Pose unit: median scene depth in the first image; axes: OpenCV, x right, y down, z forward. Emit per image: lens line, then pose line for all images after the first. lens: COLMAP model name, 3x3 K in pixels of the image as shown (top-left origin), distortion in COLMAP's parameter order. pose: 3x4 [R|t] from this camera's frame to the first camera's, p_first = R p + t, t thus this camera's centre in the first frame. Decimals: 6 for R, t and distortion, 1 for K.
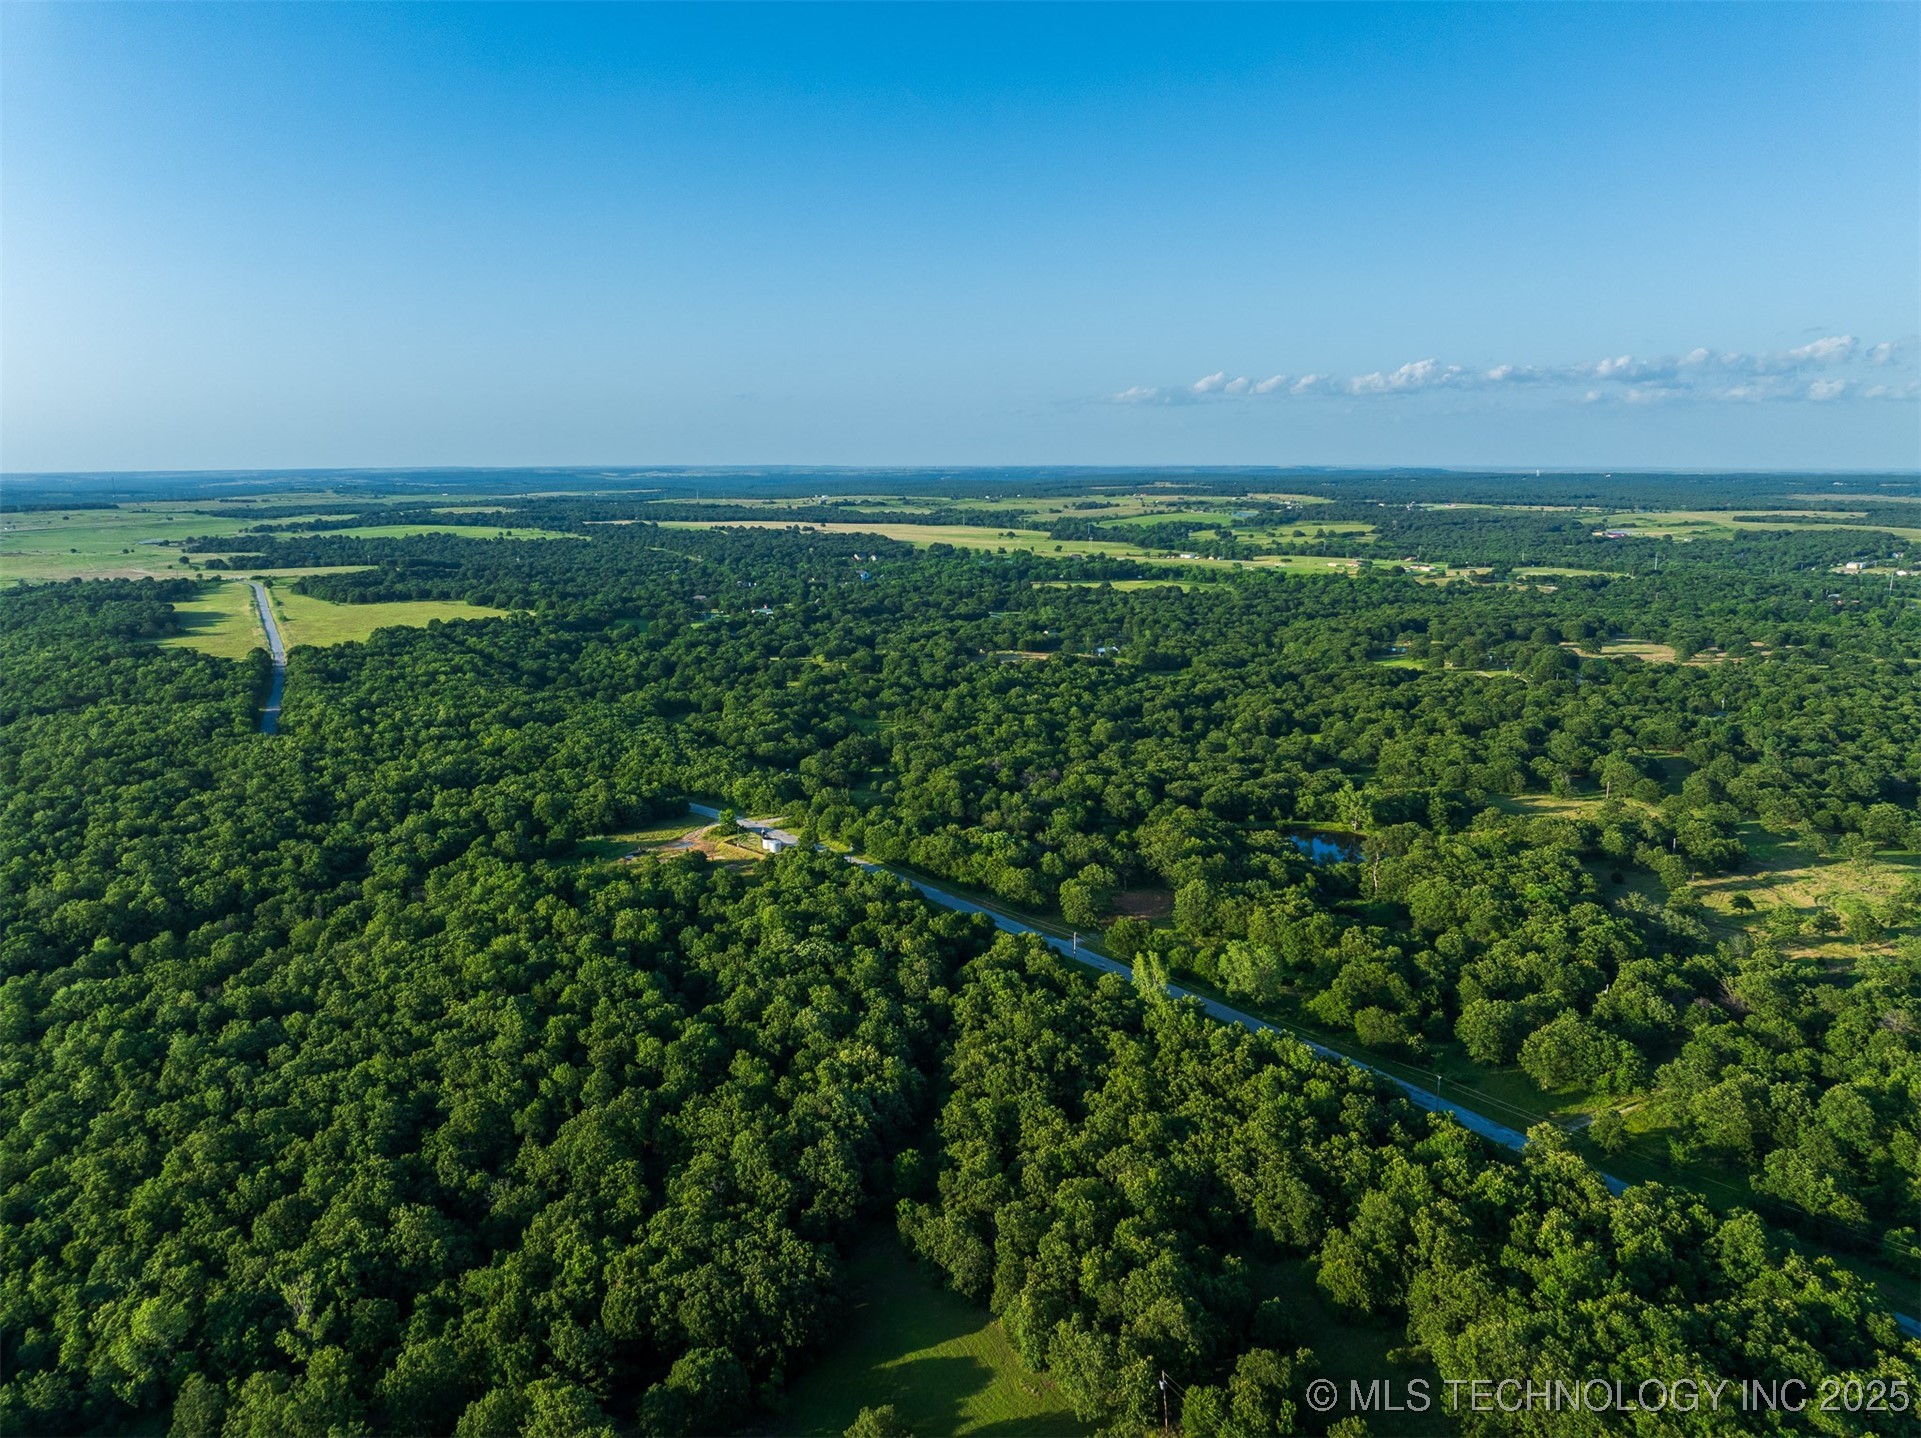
lens RADIAL K [[1353.9, 0, 960.5], [0, 1353.9, 719.0], [0, 0, 1]] dist [-0.052272, 0.024281]
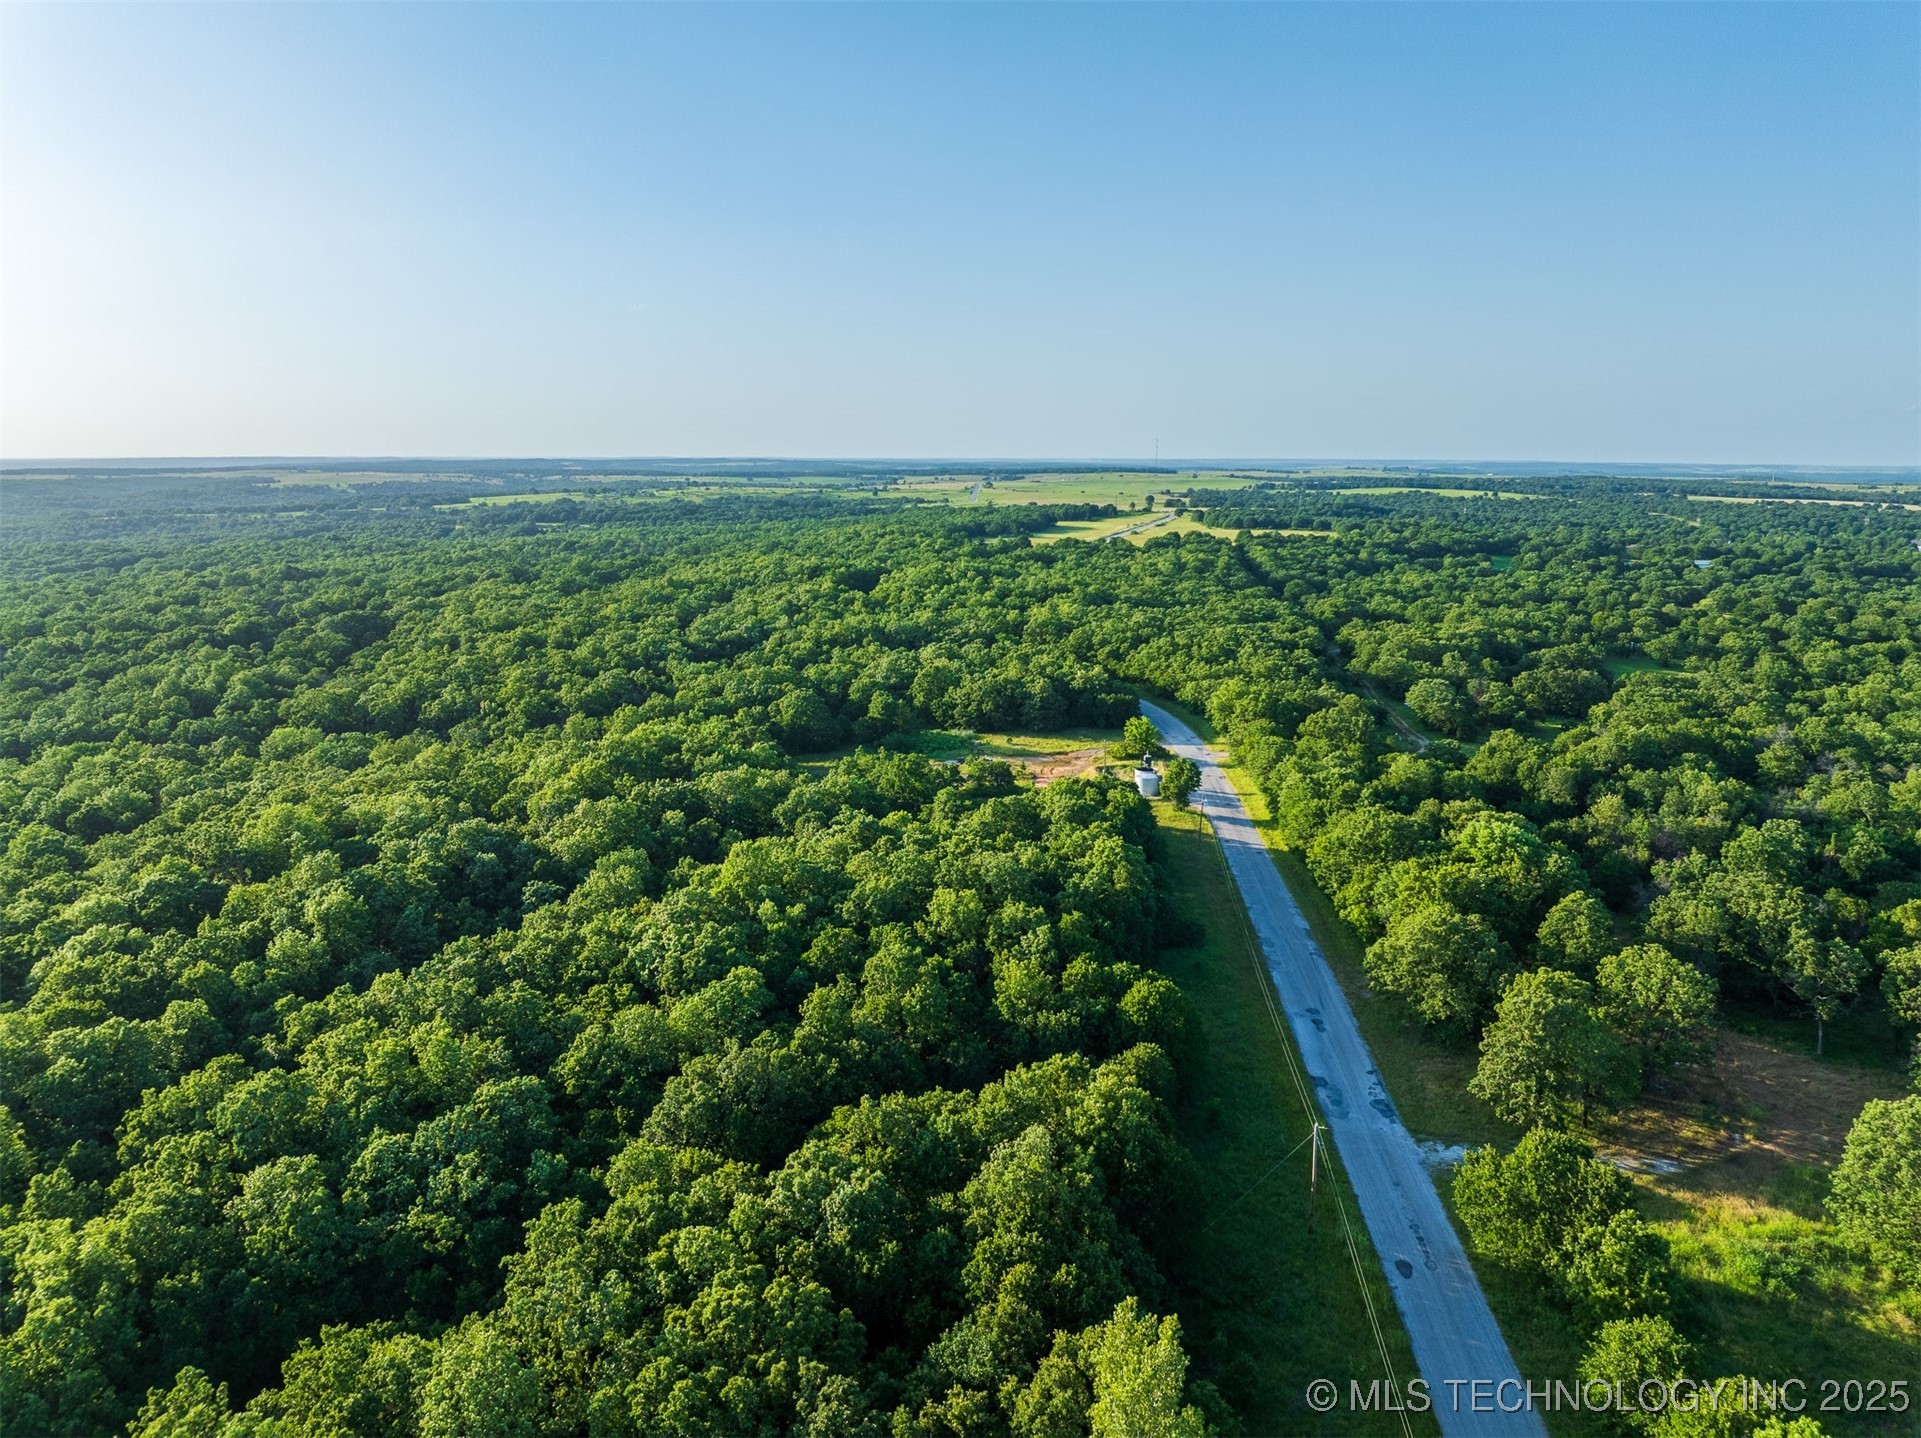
lens RADIAL K [[1355.2, 0, 960.5], [0, 1355.2, 719.0], [0, 0, 1]] dist [-0.035270, -0.006642]
pose [[0.723015, 0.135643, -0.677385, 0.116829], [-0.135235, 0.989354, 0.053769, 0.035114], [0.677466, 0.052730, 0.733661, 0.391945]]
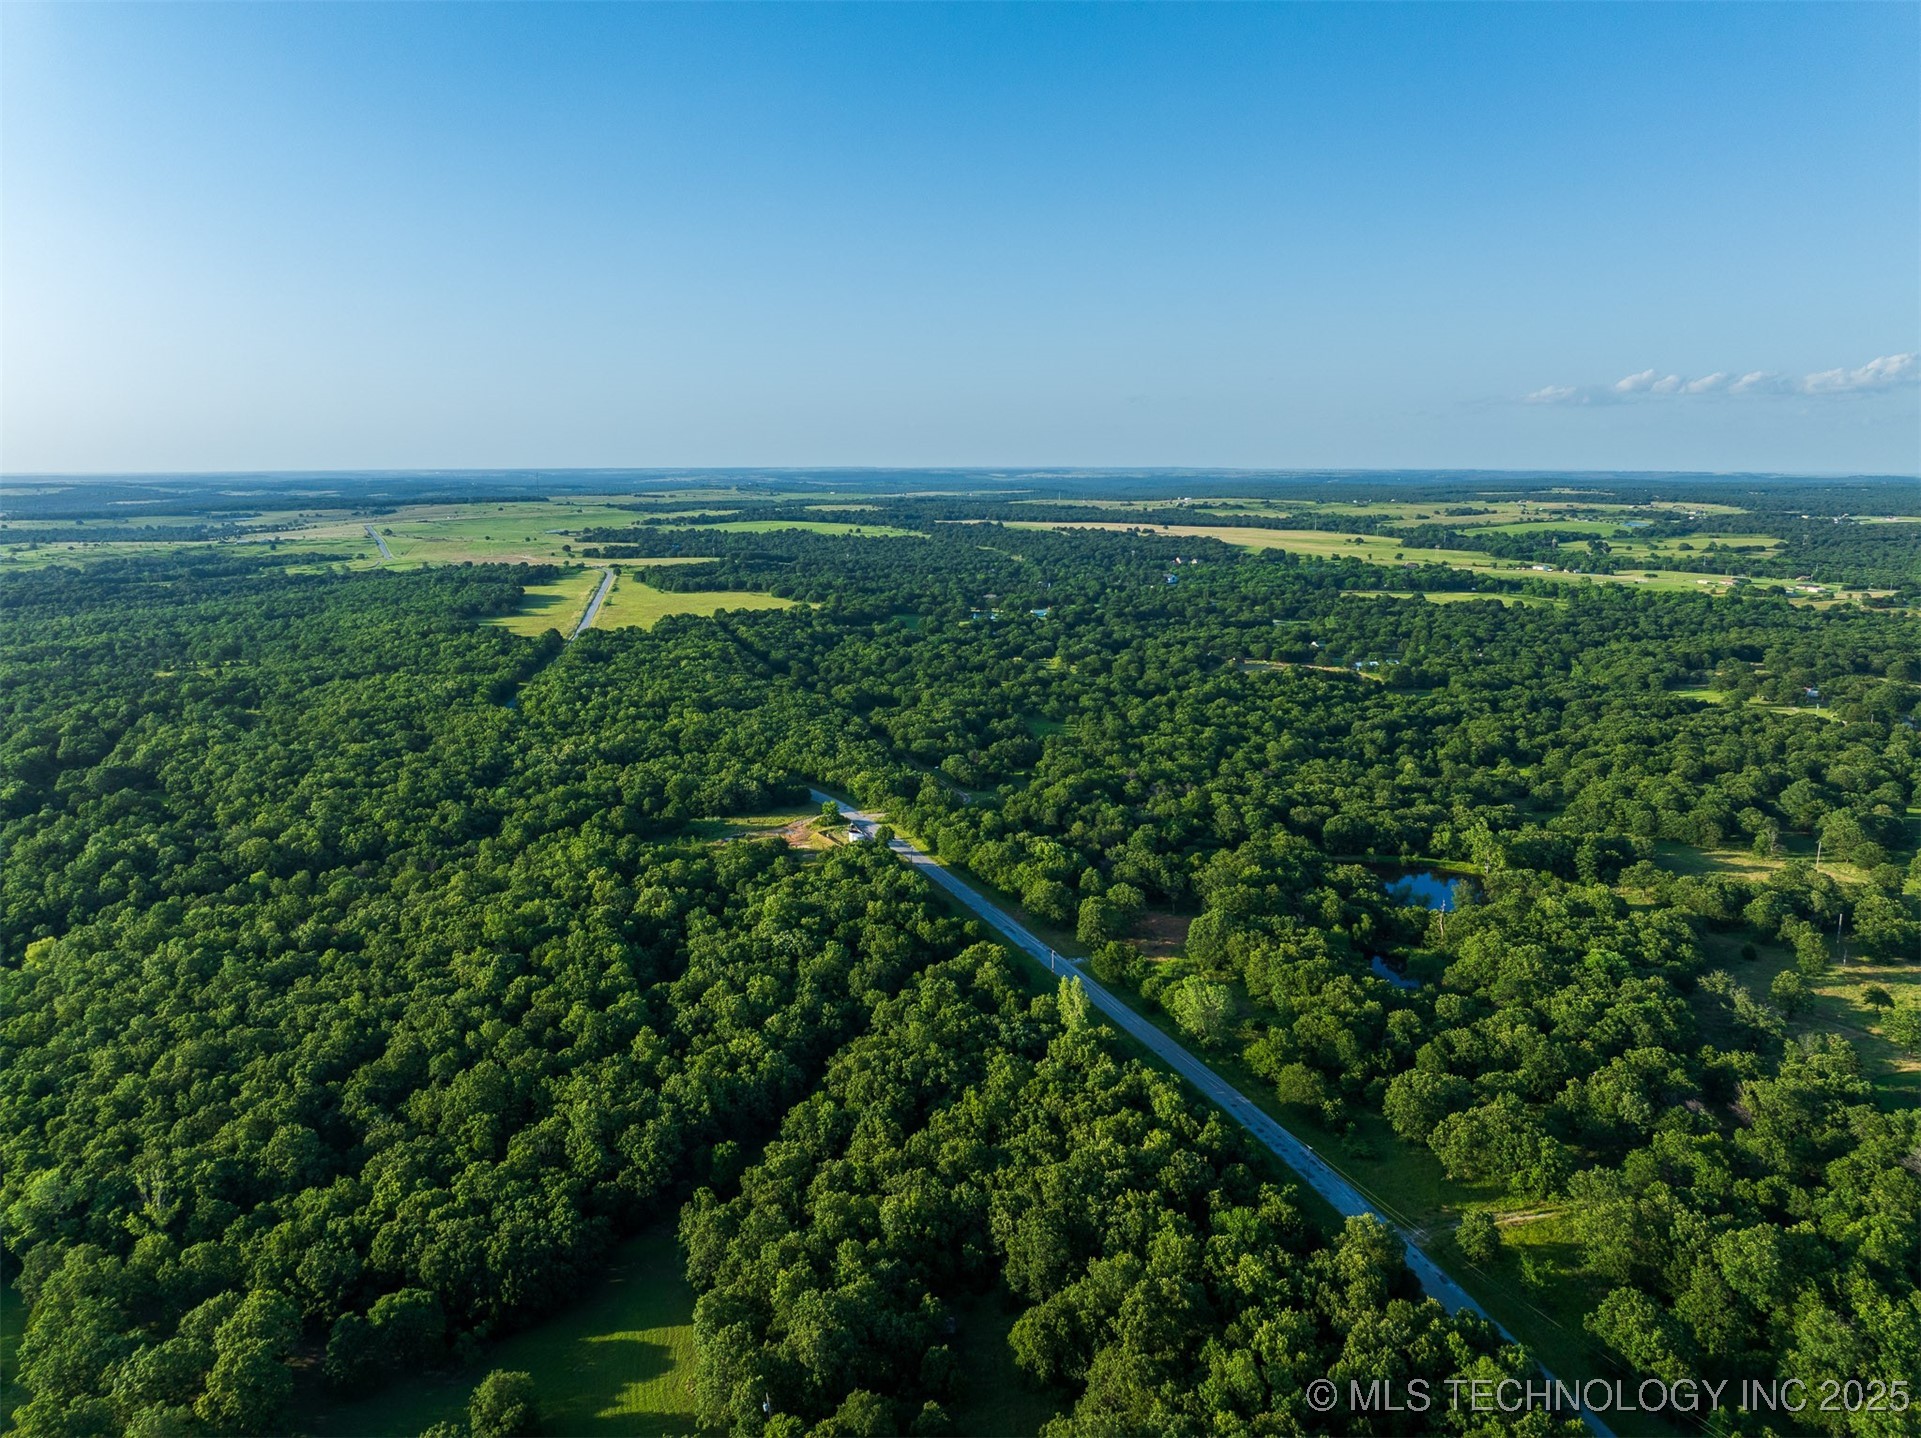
lens RADIAL K [[1349.9, 0, 960.5], [0, 1349.9, 719.0], [0, 0, 1]] dist [-0.039083, -0.005177]
pose [[0.959044, 0.054651, -0.277935, 0.151628], [-0.054908, 0.998468, 0.006865, -0.005970], [0.277884, 0.008677, 0.960575, 0.026917]]
